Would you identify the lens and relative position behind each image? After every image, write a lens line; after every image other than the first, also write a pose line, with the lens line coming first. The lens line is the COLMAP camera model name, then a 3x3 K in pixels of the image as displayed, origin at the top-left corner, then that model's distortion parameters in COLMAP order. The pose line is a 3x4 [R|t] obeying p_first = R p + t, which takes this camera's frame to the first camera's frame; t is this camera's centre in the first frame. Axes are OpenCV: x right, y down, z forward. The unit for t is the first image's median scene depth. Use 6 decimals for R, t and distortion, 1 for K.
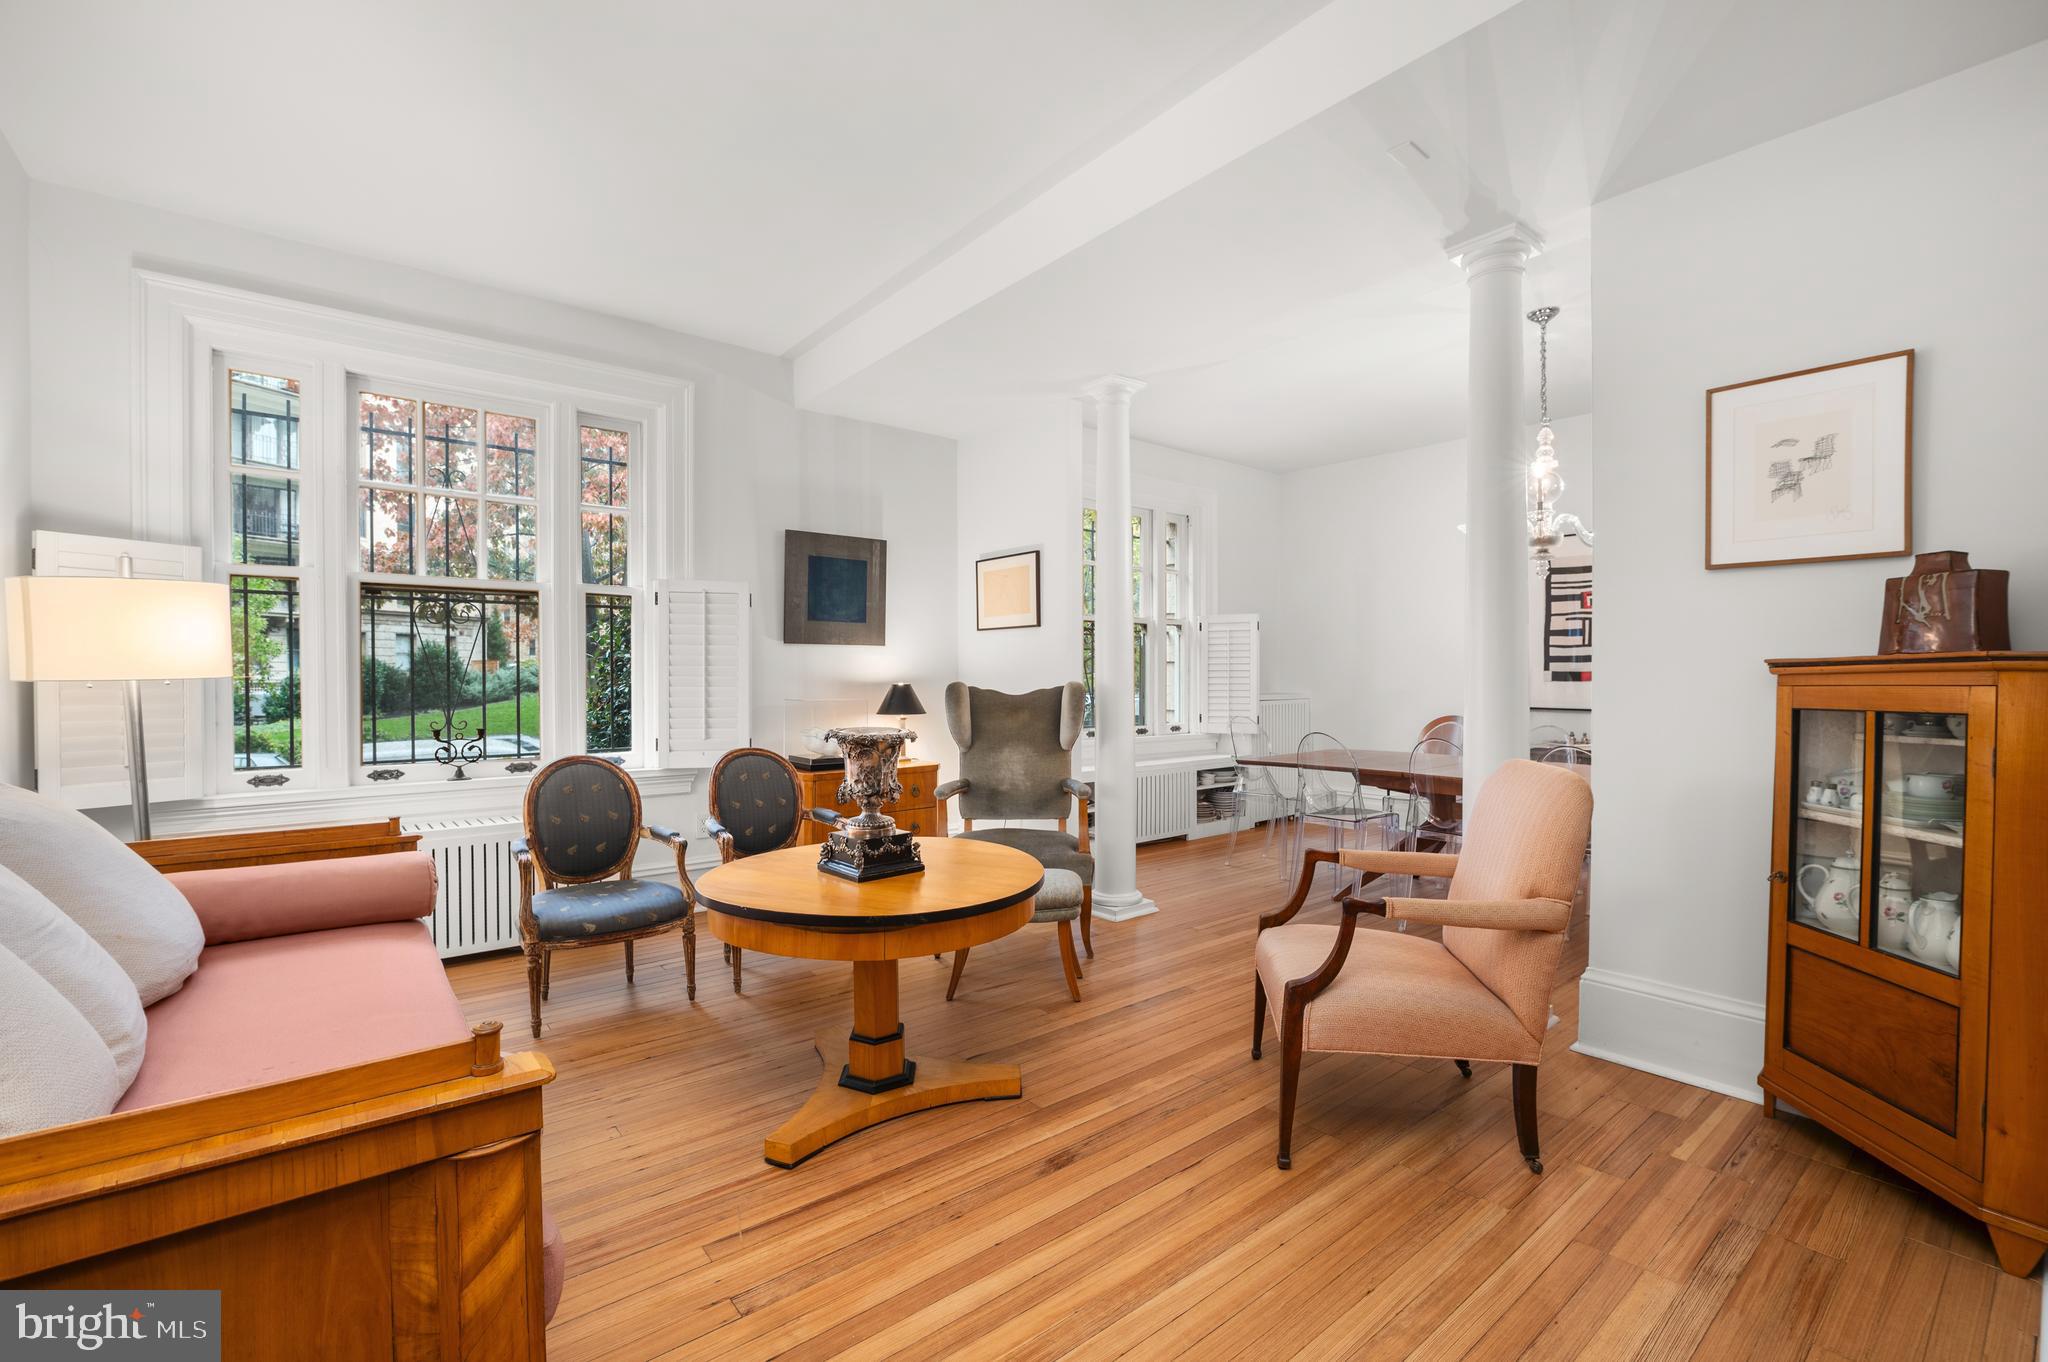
lens RADIAL K [[885.4, 0, 1026.3], [0, 885.4, 680.0], [0, 0, 1]] dist [-0.002641, -0.000435]
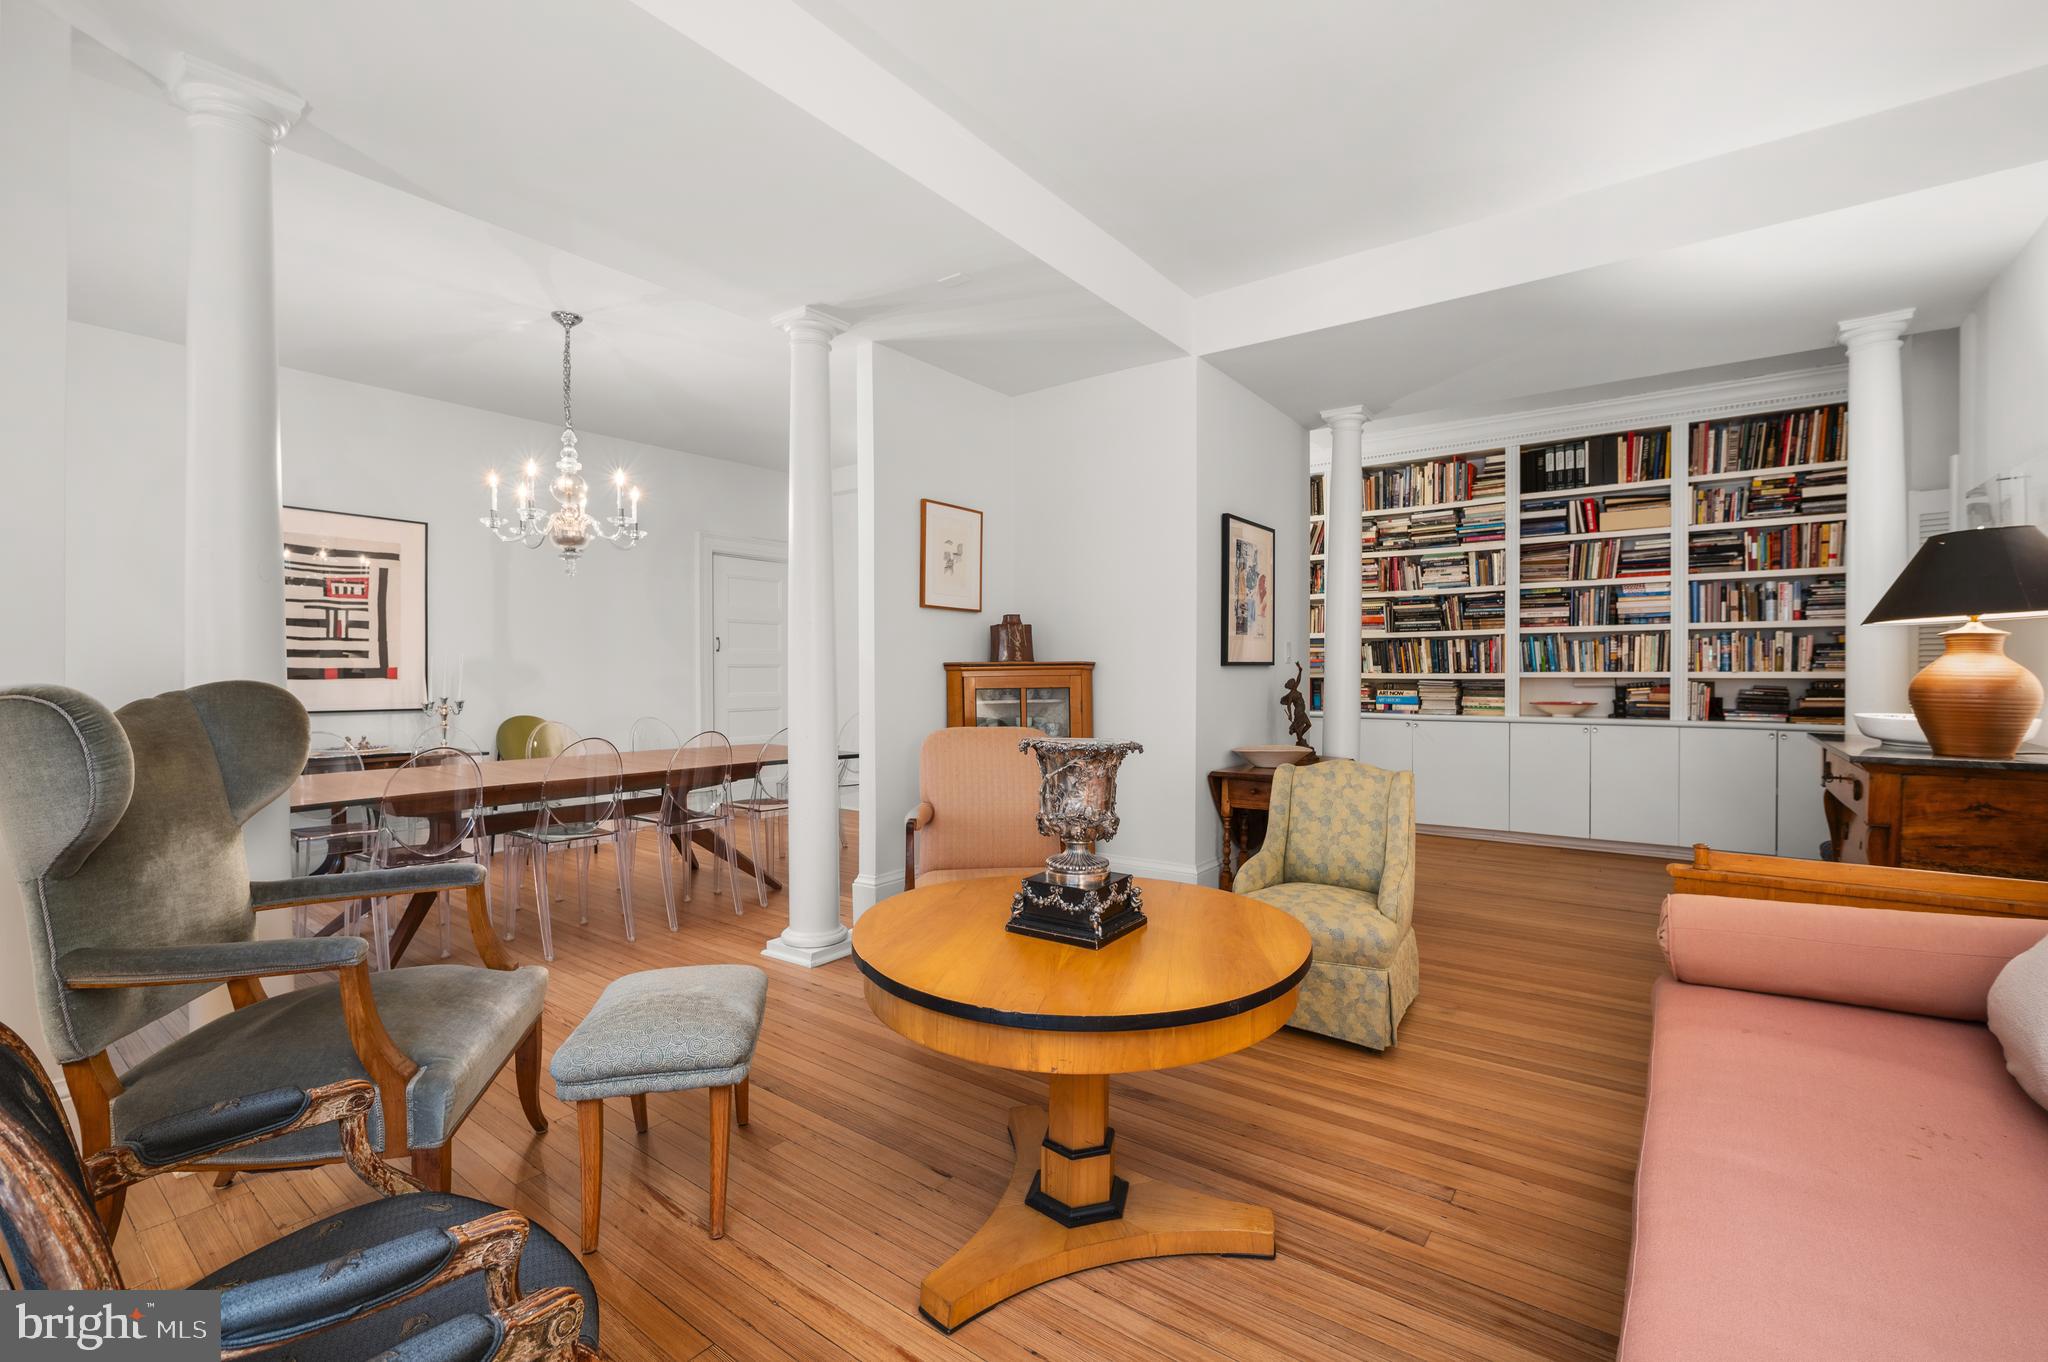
lens RADIAL K [[885.4, 0, 1025.4], [0, 885.4, 686.5], [0, 0, 1]] dist [-0.002641, -0.000435]
pose [[-0.248511, -0.013825, 0.968530, -0.933841], [0.007348, 0.999842, 0.016157, -0.000978], [-0.968601, 0.011132, -0.248370, 1.296619]]
